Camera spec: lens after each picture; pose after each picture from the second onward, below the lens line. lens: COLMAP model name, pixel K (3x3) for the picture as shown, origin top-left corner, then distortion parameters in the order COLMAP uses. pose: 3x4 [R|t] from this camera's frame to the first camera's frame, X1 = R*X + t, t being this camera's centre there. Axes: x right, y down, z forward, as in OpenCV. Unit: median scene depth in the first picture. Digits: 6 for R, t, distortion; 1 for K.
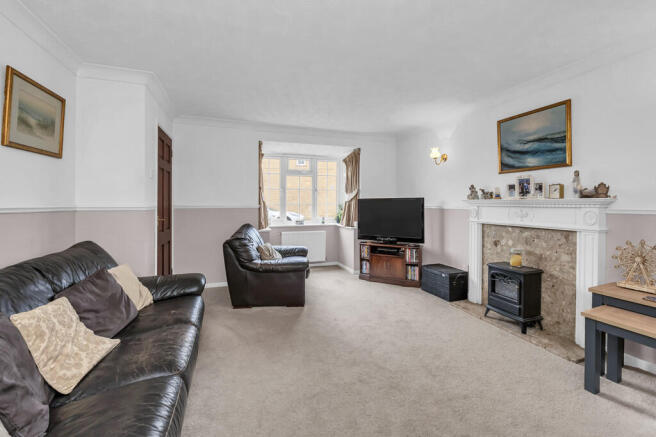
lens RADIAL K [[266.7, 0, 332.1], [0, 266.7, 205.7], [0, 0, 1]] dist [-0.009358, -0.001730]
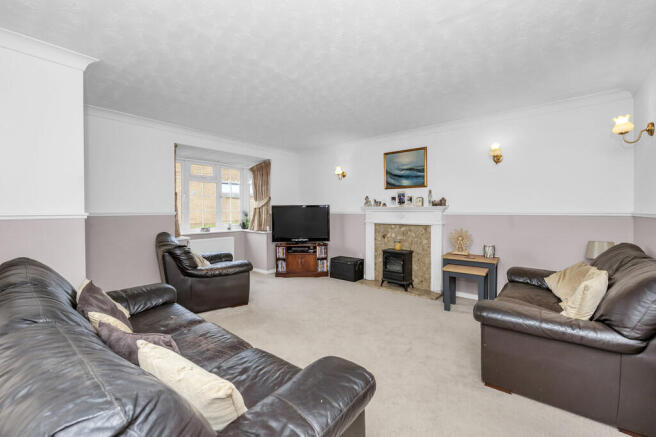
lens RADIAL K [[266.7, 0, 323.7], [0, 266.7, 215.2], [0, 0, 1]] dist [-0.009358, -0.001730]
pose [[0.862802, -0.011550, 0.505409, -0.397641], [0.007263, 0.999919, 0.010452, 0.005536], [-0.505489, -0.005347, 0.862816, -0.098150]]
